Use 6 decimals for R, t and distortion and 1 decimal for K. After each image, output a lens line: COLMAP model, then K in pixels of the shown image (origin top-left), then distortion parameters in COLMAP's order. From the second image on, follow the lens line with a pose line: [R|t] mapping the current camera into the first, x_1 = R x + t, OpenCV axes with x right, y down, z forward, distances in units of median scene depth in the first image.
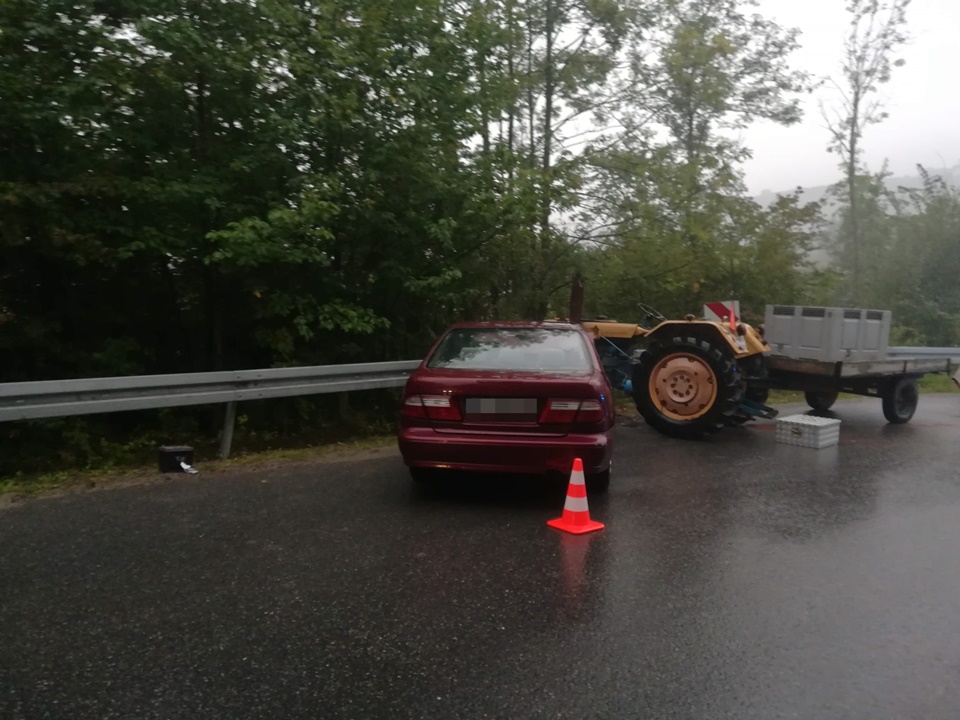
lens RADIAL K [[742.3, 0, 480.0], [0, 742.3, 360.0], [0, 0, 1]] dist [0.069610, -0.086337]
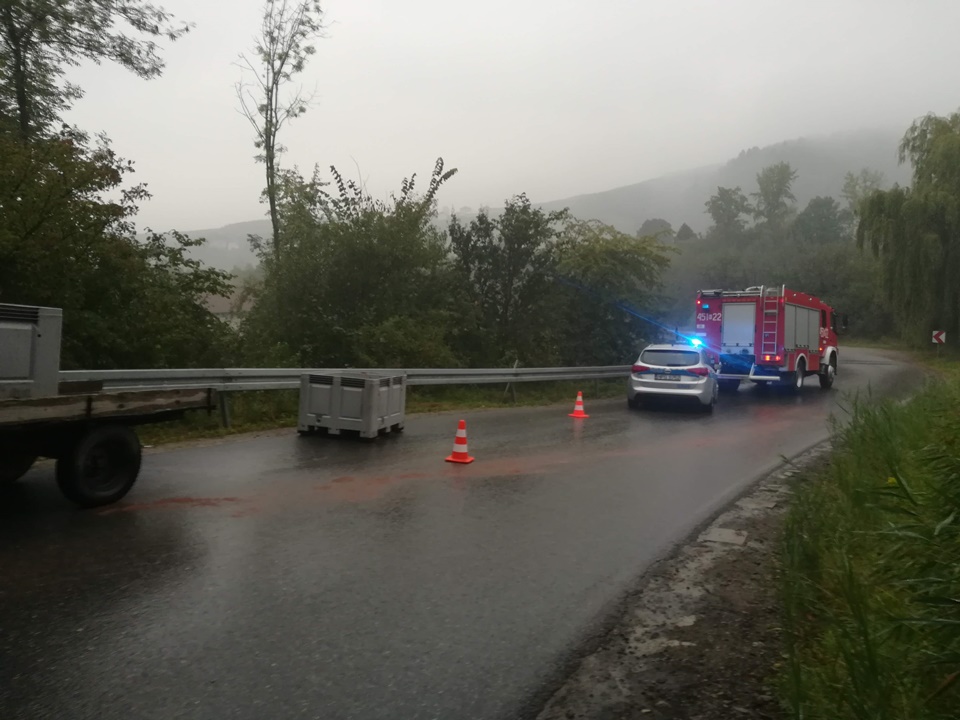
lens RADIAL K [[742.3, 0, 480.0], [0, 742.3, 360.0], [0, 0, 1]] dist [0.069610, -0.086337]
pose [[0.817432, -0.004852, 0.576004, 0.199529], [0.018194, 0.999683, -0.017399, -0.004801], [-0.575737, 0.024702, 0.817262, 0.153292]]
